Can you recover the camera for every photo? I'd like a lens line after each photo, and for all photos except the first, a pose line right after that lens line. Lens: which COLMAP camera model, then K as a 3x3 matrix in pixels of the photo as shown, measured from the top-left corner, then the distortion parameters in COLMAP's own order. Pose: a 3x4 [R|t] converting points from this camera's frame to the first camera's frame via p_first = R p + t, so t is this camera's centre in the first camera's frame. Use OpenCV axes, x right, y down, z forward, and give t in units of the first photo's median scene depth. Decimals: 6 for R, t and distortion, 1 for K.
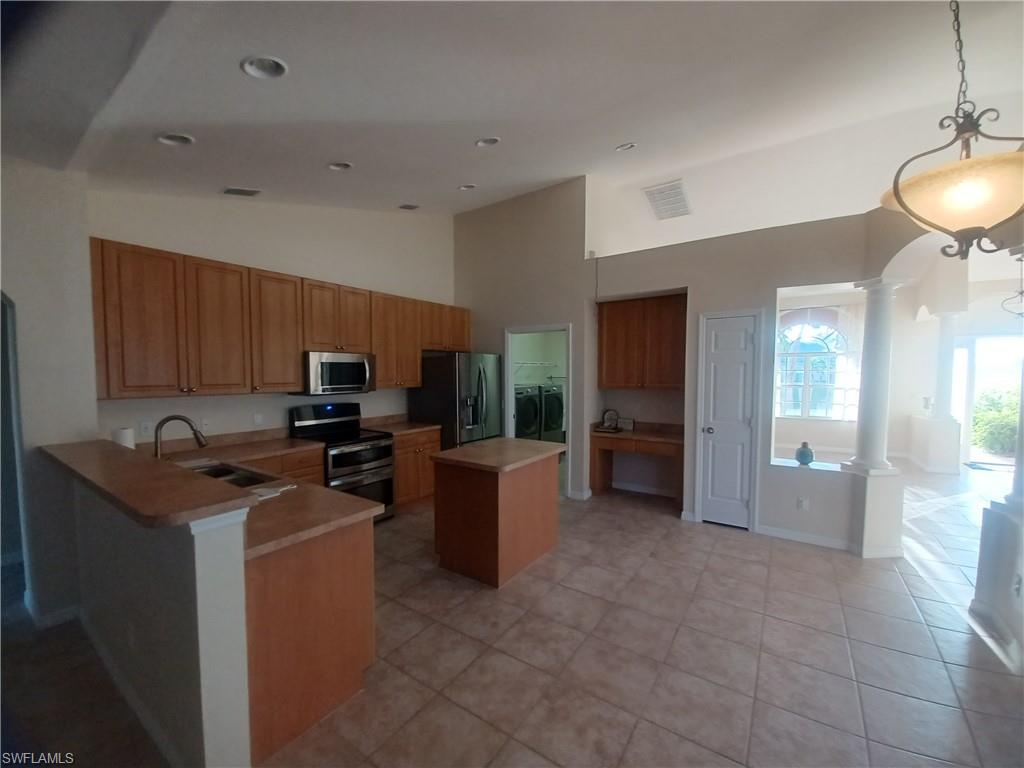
lens RADIAL K [[399.3, 0, 519.2], [0, 399.3, 390.0], [0, 0, 1]] dist [-0.019923, -0.003637]
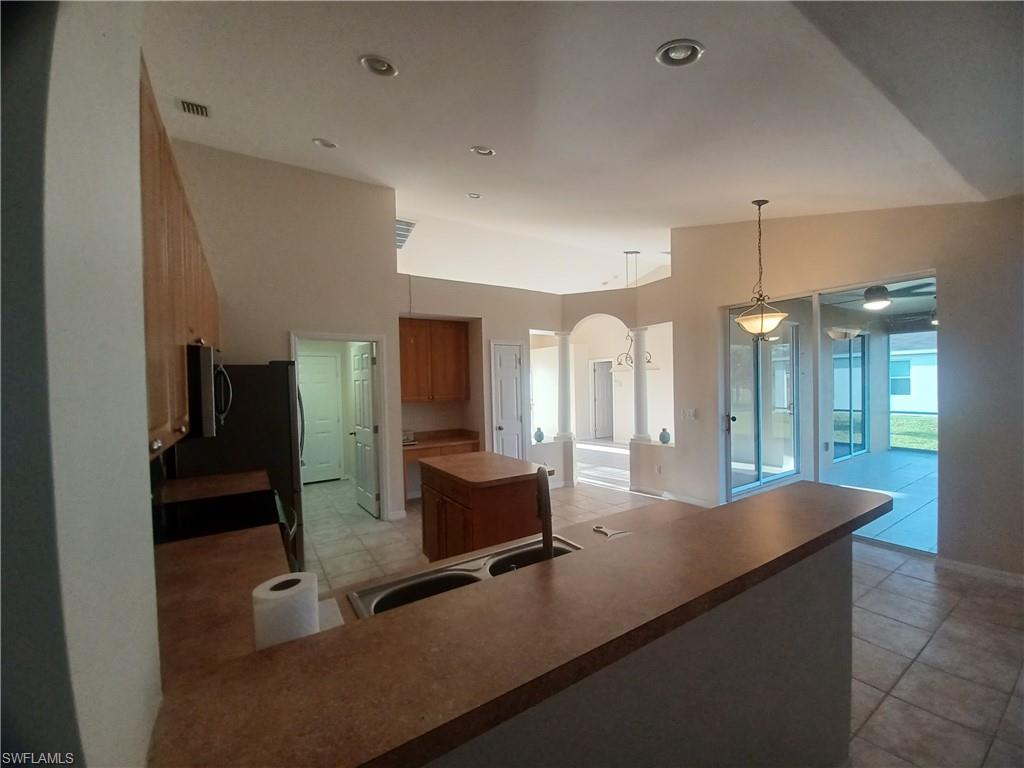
lens RADIAL K [[399.3, 0, 516.4], [0, 399.3, 385.9], [0, 0, 1]] dist [-0.019923, -0.003637]
pose [[0.394680, -0.019072, 0.918621, -0.729901], [0.057060, 0.998364, -0.003788, -0.031861], [-0.917045, 0.053912, 0.395122, 0.408935]]
